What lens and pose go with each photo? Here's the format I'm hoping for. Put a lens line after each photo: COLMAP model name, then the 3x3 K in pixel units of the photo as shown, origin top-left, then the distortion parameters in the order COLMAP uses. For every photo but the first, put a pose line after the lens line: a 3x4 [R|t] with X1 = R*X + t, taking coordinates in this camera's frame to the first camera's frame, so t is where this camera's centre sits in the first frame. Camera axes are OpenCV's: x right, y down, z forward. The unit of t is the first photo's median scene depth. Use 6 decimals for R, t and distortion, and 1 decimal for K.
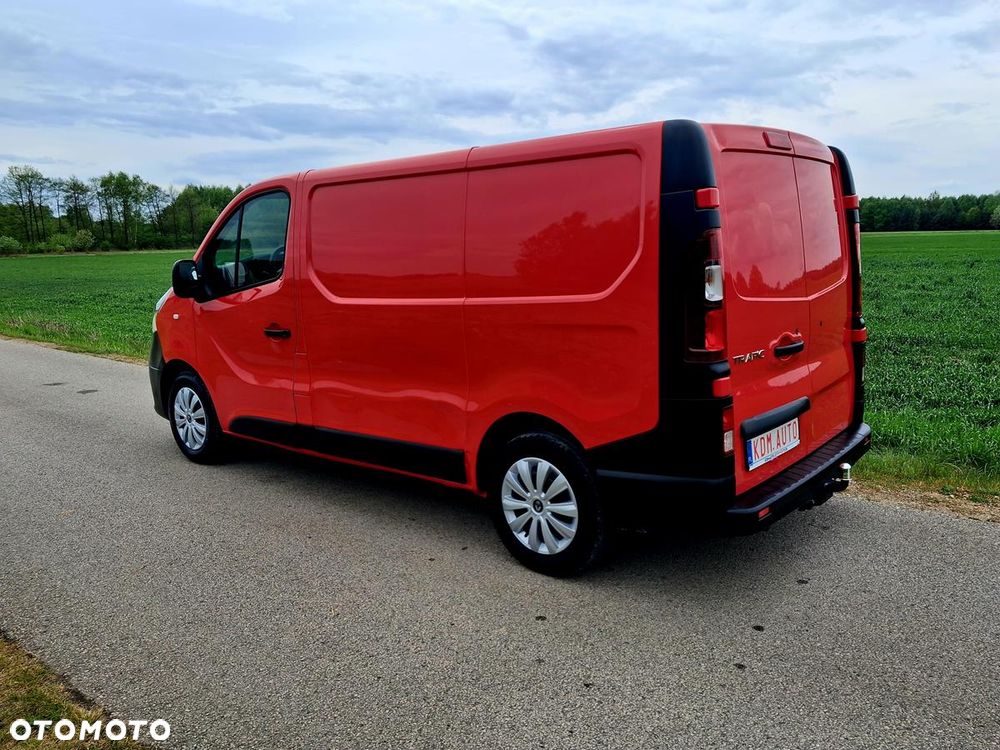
lens RADIAL K [[791.6, 0, 536.2], [0, 791.6, 374.7], [0, 0, 1]] dist [0.022834, -0.007205]
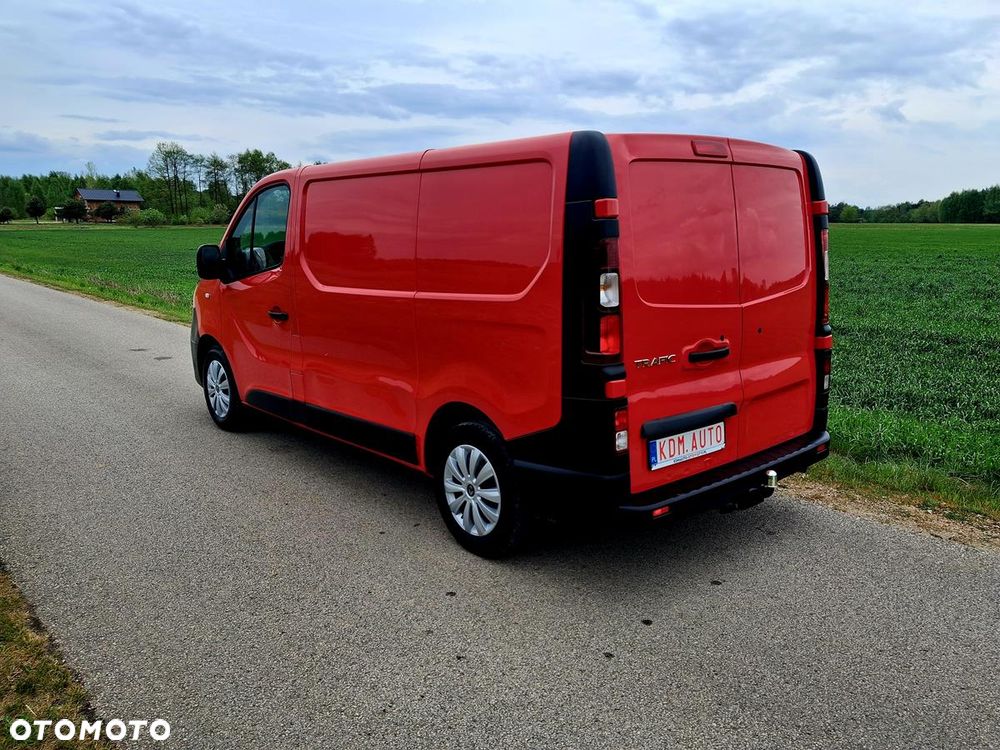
lens RADIAL K [[791.6, 0, 536.2], [0, 791.6, 374.7], [0, 0, 1]] dist [0.022834, -0.007205]
pose [[0.989418, 0.051891, -0.135498, 0.223148], [-0.048933, 0.998487, 0.025070, -0.019982], [0.136594, -0.018174, 0.990460, -0.038335]]
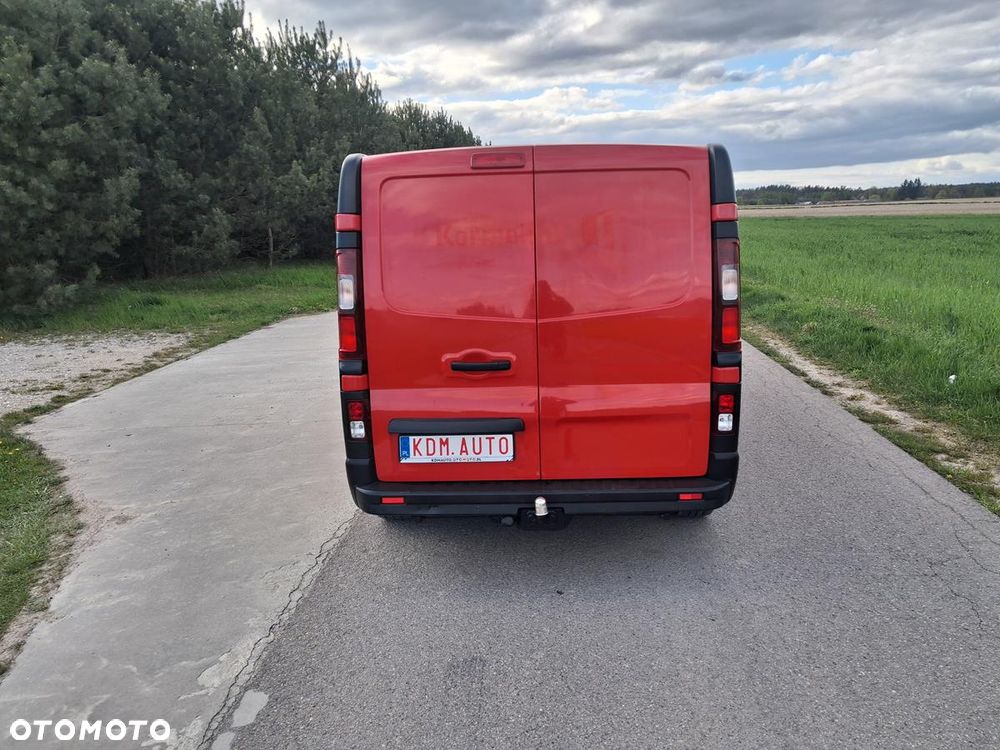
lens RADIAL K [[790.9, 0, 508.6], [0, 790.9, 377.5], [0, 0, 1]] dist [0.017757, -0.009526]
pose [[0.601115, 0.171258, -0.780597, 1.072475], [-0.129940, 0.984716, 0.115978, -0.130282], [0.788528, 0.031715, 0.614181, 0.377451]]
